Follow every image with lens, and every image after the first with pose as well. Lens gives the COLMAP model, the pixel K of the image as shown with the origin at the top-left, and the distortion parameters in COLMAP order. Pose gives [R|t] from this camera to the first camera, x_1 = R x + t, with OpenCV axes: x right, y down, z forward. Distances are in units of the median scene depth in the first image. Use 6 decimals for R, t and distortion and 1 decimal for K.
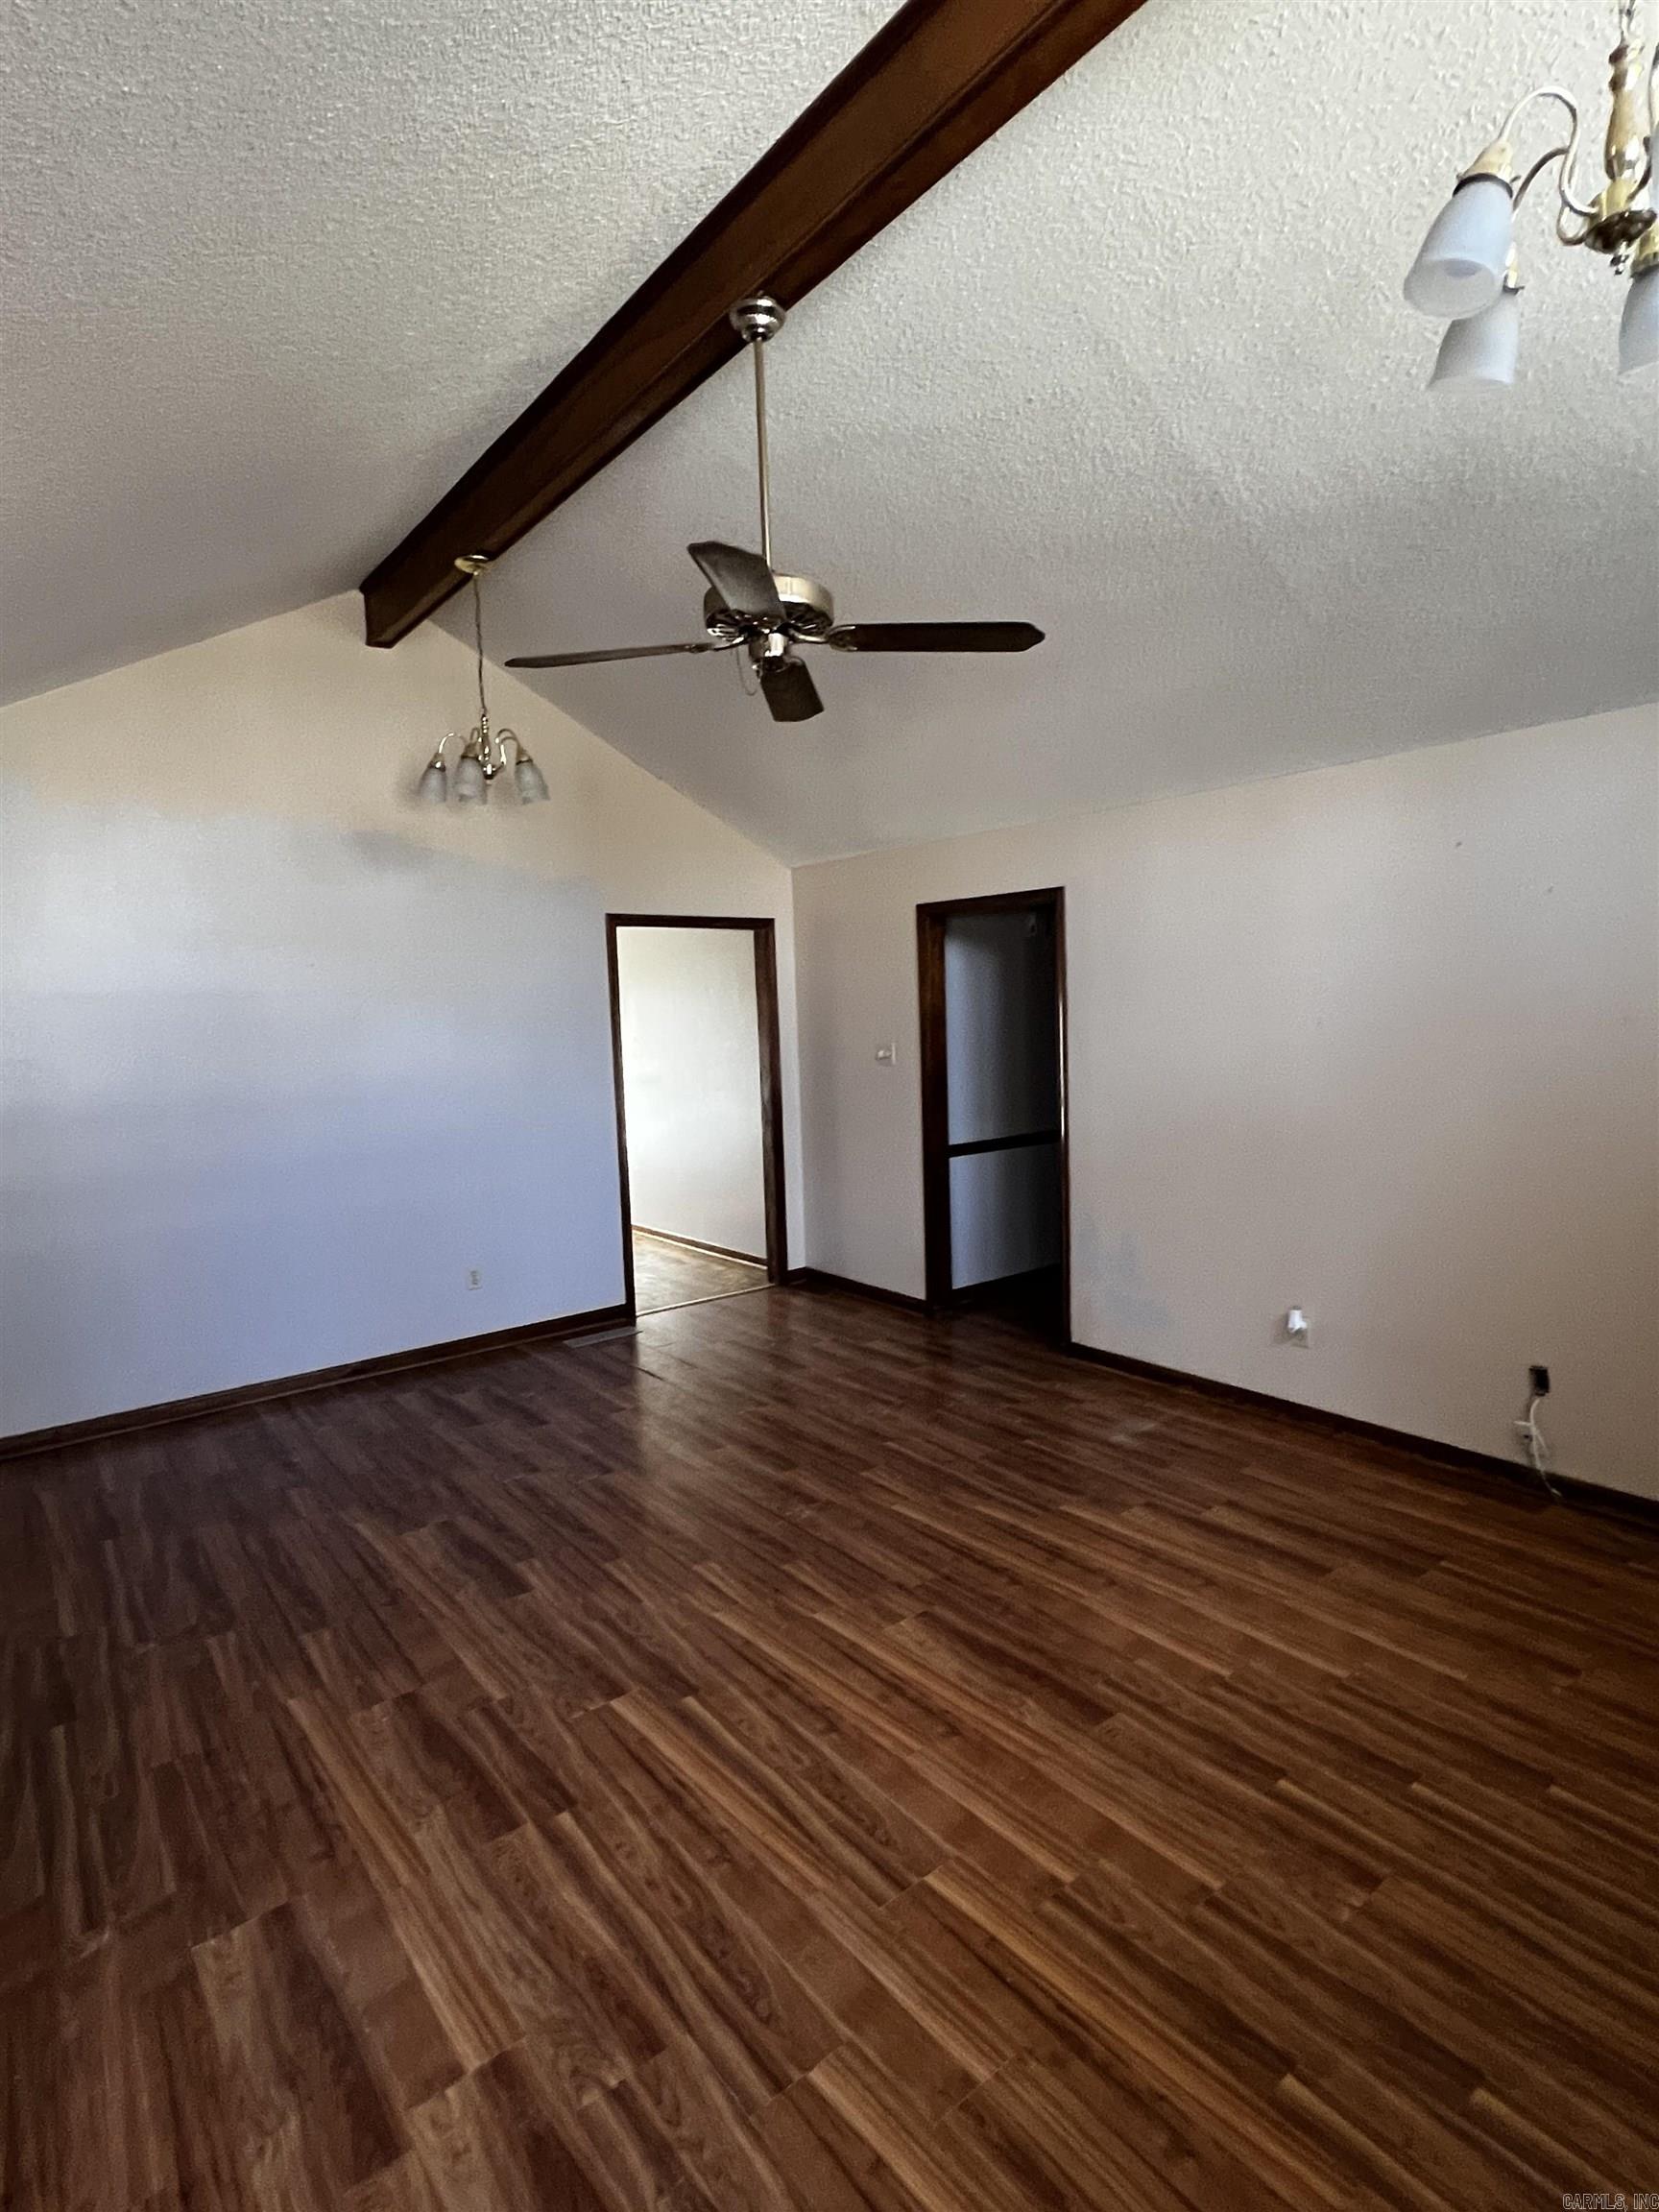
lens RADIAL K [[1117.3, 0, 829.5], [0, 1117.3, 1106.0], [0, 0, 1]] dist [-0.001523, -0.000363]
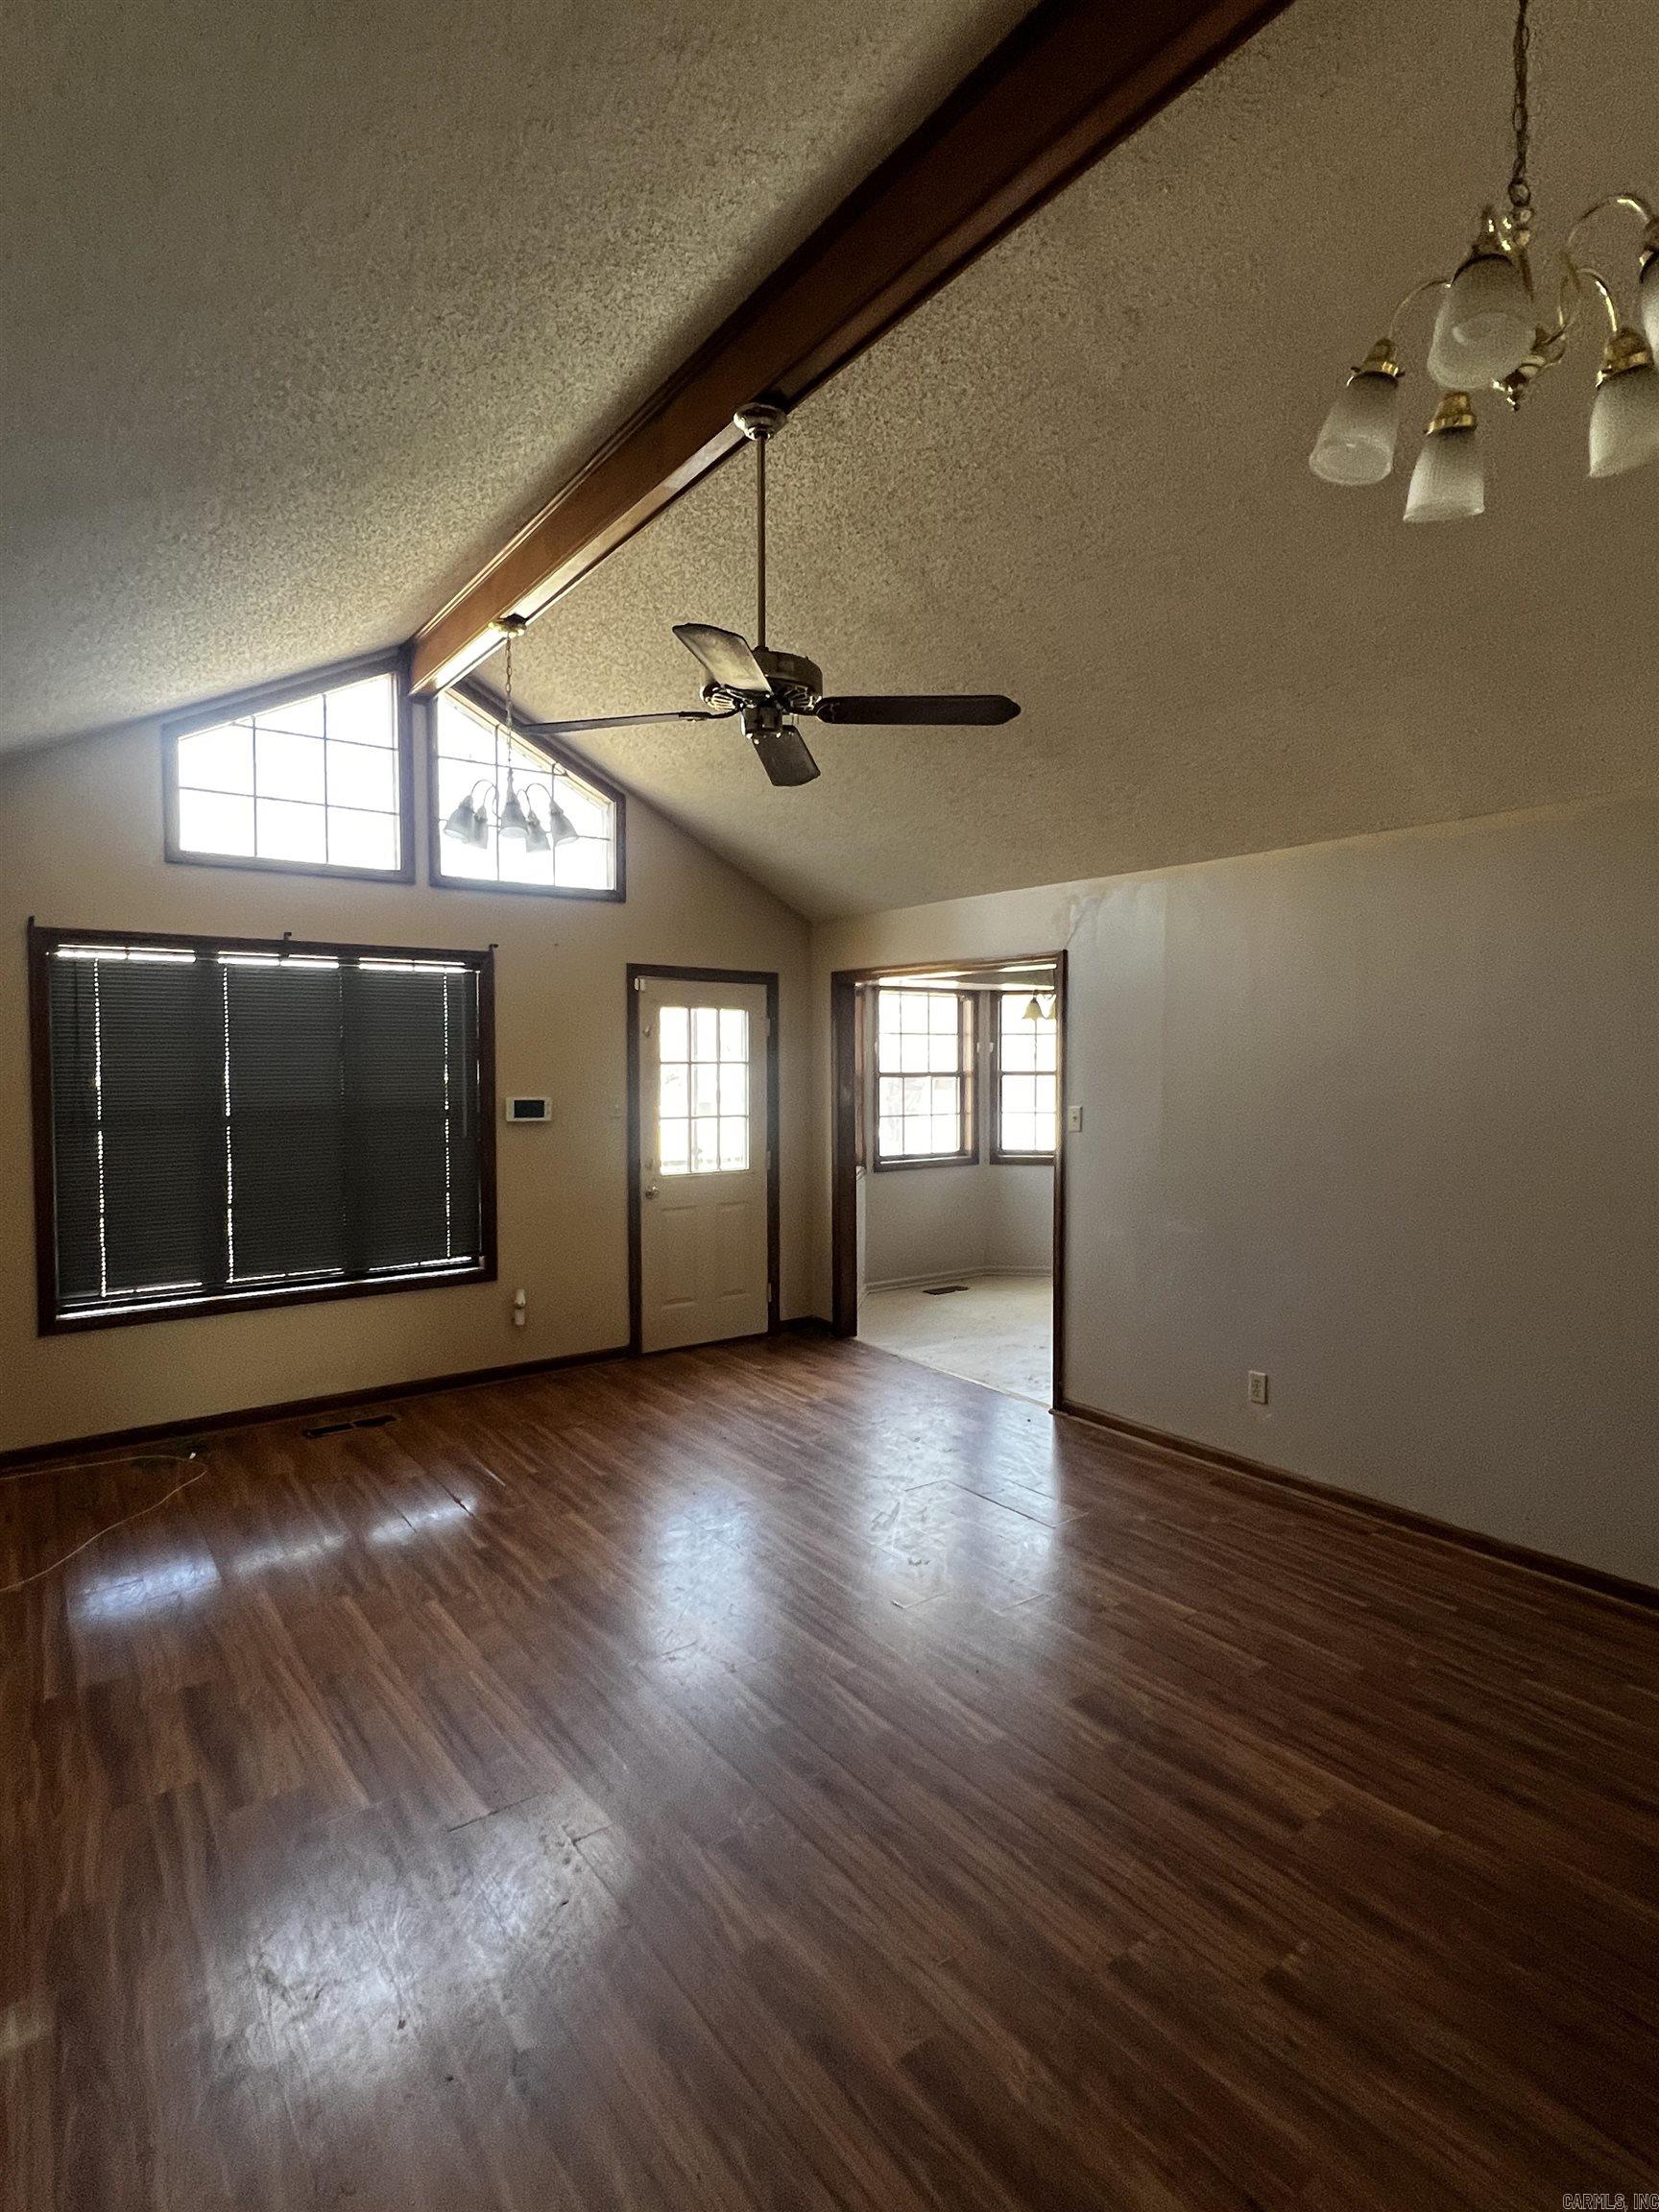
lens RADIAL K [[1131.2, 0, 829.5], [0, 1131.2, 1106.0], [0, 0, 1]] dist [-0.001170, 0.000398]
pose [[-0.998918, 0.032484, 0.033292, -0.125909], [0.036559, 0.990821, 0.130145, -0.161008], [-0.028759, 0.131222, -0.990936, 1.877418]]
